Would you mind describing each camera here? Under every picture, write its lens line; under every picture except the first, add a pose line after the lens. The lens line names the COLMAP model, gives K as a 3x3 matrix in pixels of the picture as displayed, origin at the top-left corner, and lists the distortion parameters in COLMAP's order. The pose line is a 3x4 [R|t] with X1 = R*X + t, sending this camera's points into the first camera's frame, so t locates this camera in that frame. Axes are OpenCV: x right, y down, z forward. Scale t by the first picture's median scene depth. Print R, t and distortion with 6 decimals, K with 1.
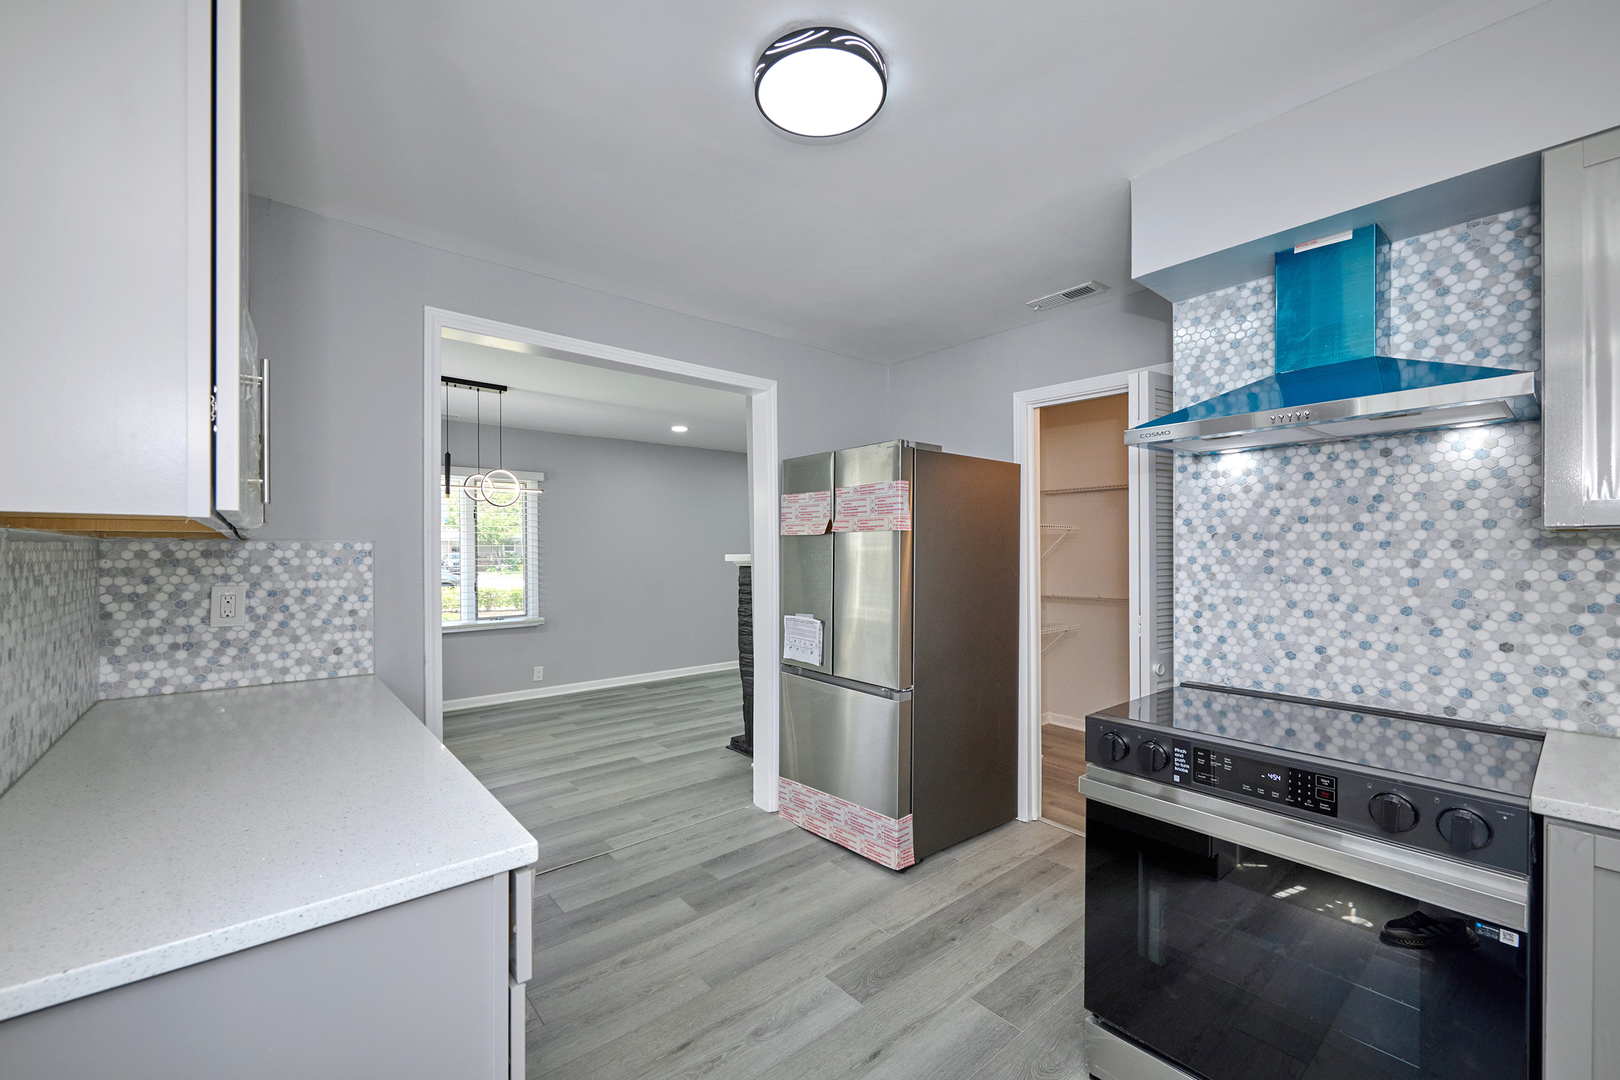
lens RADIAL K [[659.9, 0, 810.7], [0, 659.9, 544.9], [0, 0, 1]] dist [-0.000007, -0.001382]
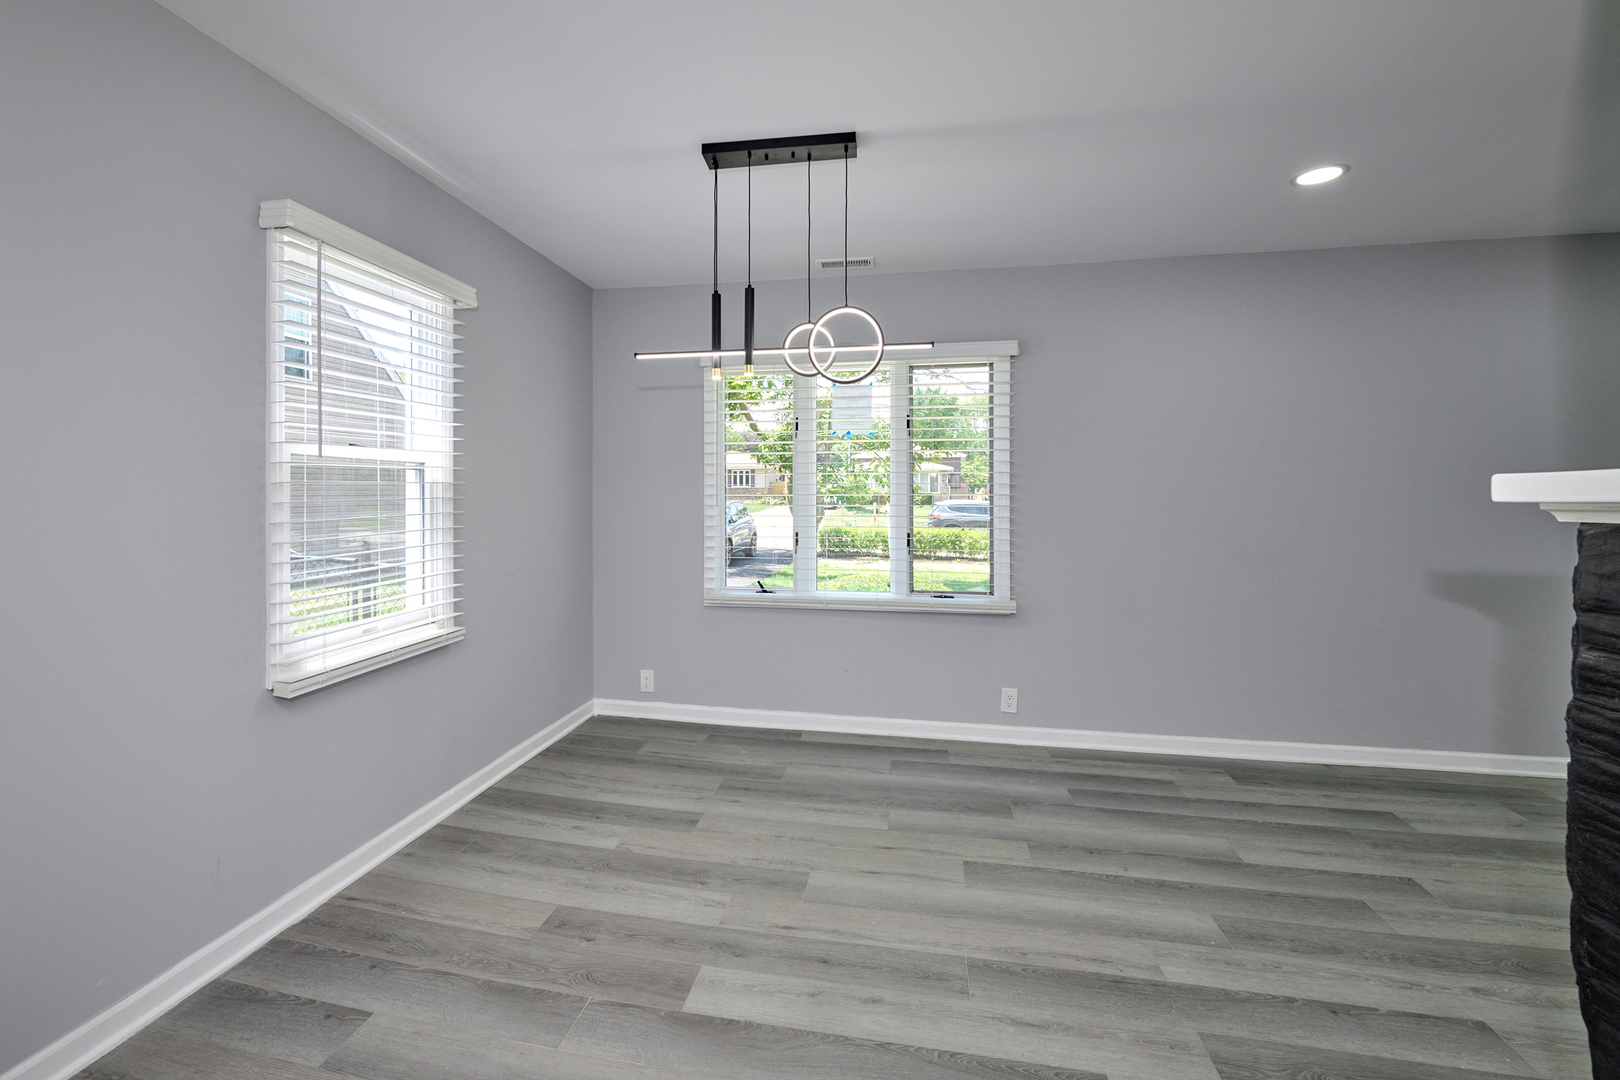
lens RADIAL K [[702.5, 0, 781.0], [0, 702.5, 496.6], [0, 0, 1]] dist [-0.003103, -0.001433]
pose [[0.626643, 0.007737, -0.779268, -0.080416], [0.000150, 0.999950, 0.010048, 0.018038], [0.779307, -0.006414, 0.626610, 0.547966]]
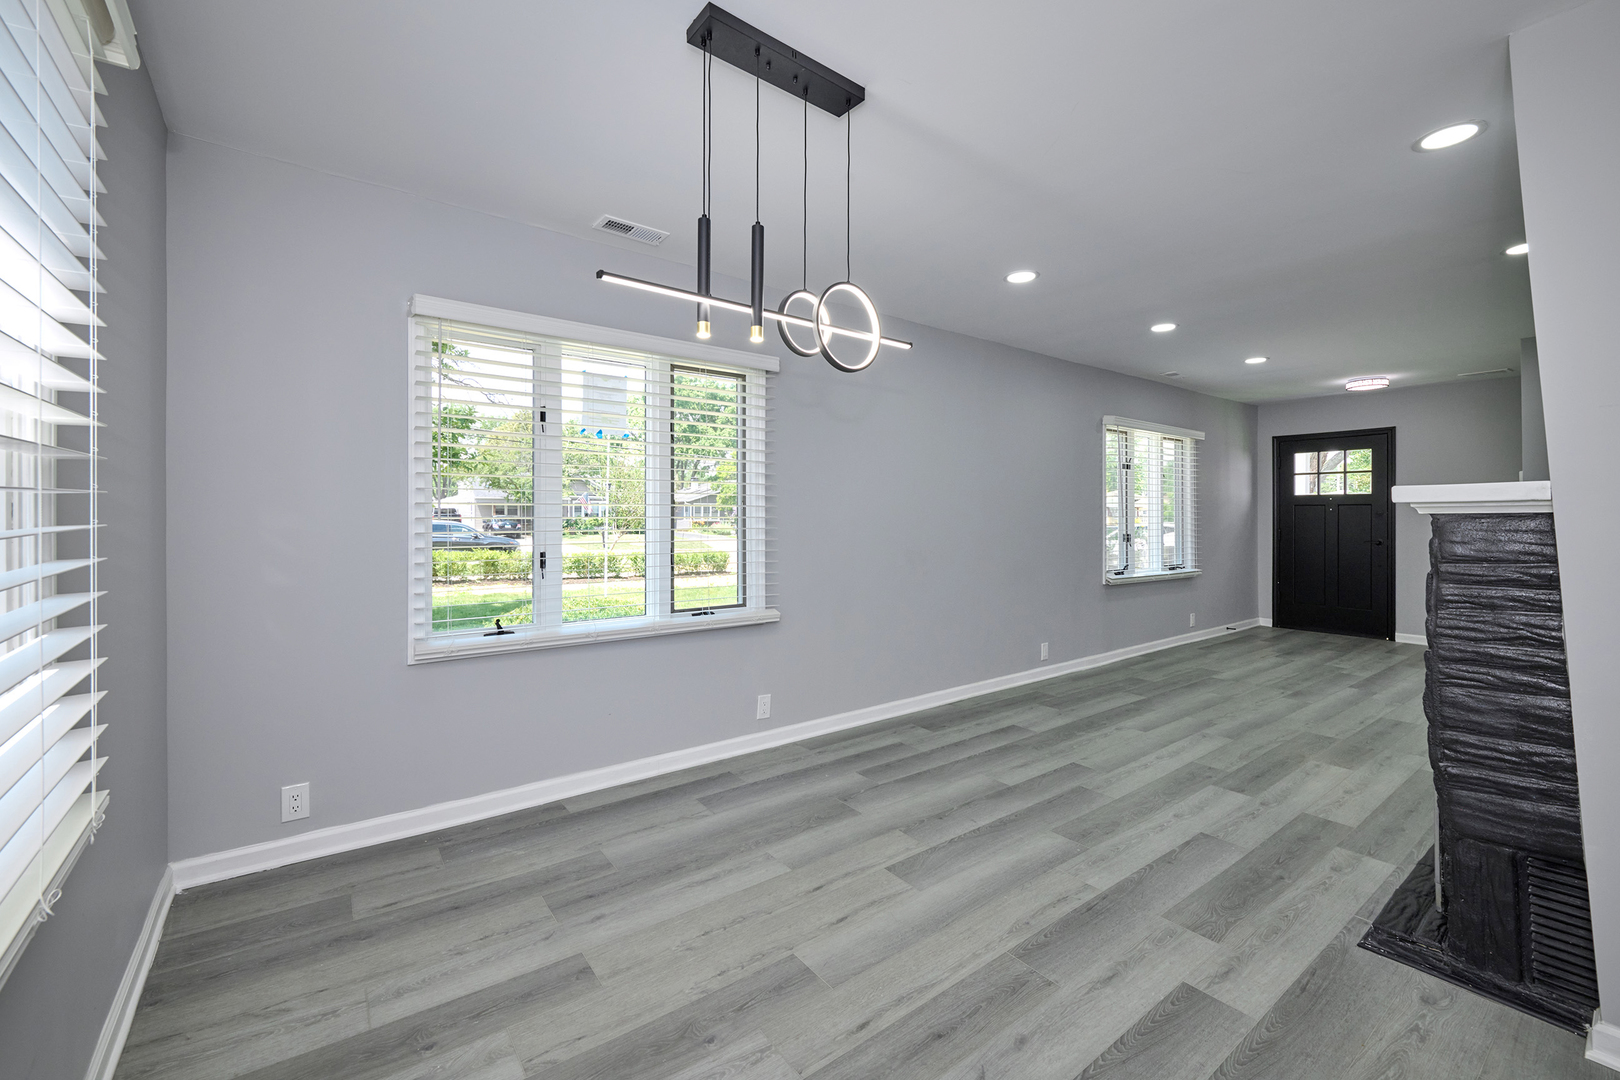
lens RADIAL K [[659.9, 0, 790.2], [0, 659.9, 518.4], [0, 0, 1]] dist [-0.000007, -0.001382]
pose [[0.997571, 0.006823, -0.069324, -0.406866], [-0.006210, 0.999940, 0.009054, 0.029071], [0.069381, -0.008602, 0.997553, 0.492643]]
